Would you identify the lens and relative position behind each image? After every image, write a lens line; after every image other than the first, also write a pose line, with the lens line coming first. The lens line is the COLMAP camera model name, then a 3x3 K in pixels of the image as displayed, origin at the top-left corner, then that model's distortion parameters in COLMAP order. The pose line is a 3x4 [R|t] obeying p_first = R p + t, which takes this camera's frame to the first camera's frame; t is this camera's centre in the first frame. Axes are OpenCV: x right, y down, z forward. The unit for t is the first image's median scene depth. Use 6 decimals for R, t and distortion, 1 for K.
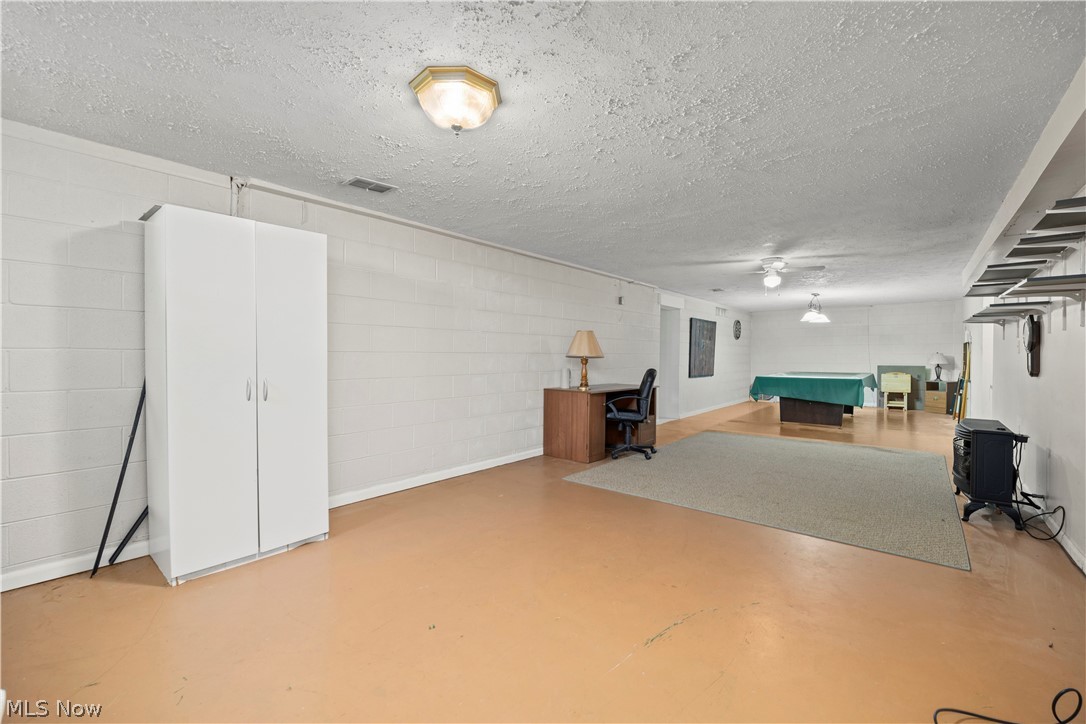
lens RADIAL K [[457.7, 0, 539.5], [0, 457.7, 360.1], [0, 0, 1]] dist [-0.000712, -0.000104]
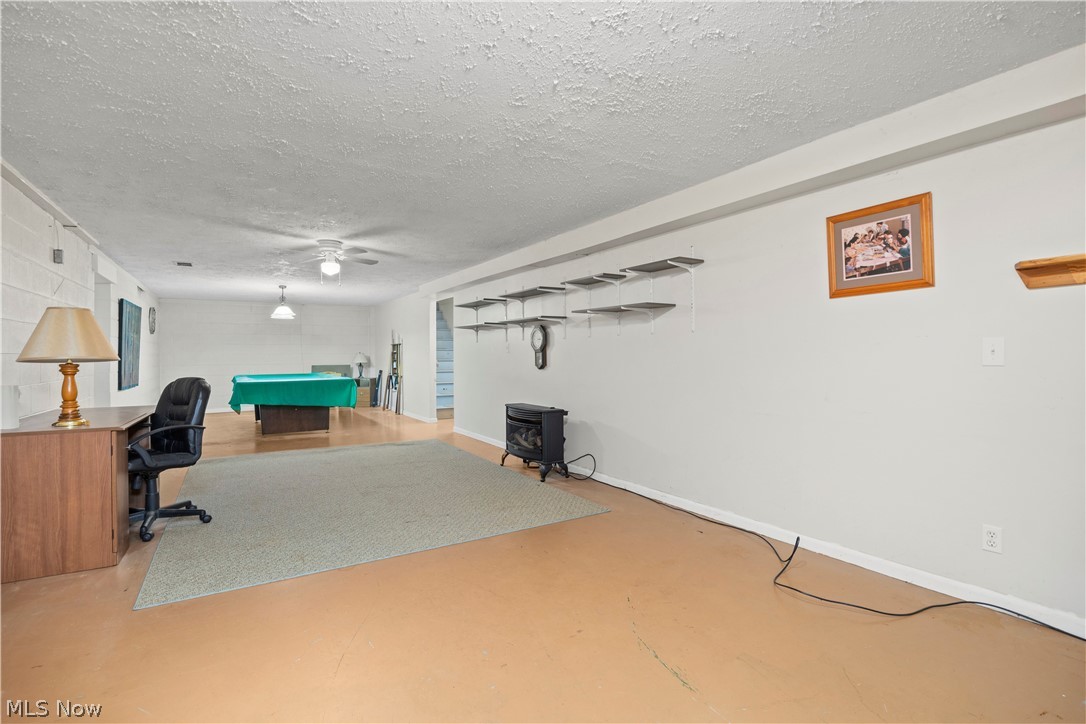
lens RADIAL K [[504.2, 0, 541.6], [0, 504.2, 360.4], [0, 0, 1]] dist [-0.014036, 0.001690]
pose [[0.314474, -0.013810, 0.949166, -0.253552], [0.014603, 0.999846, 0.009709, -0.004663], [-0.949154, 0.010807, 0.314627, 0.332205]]
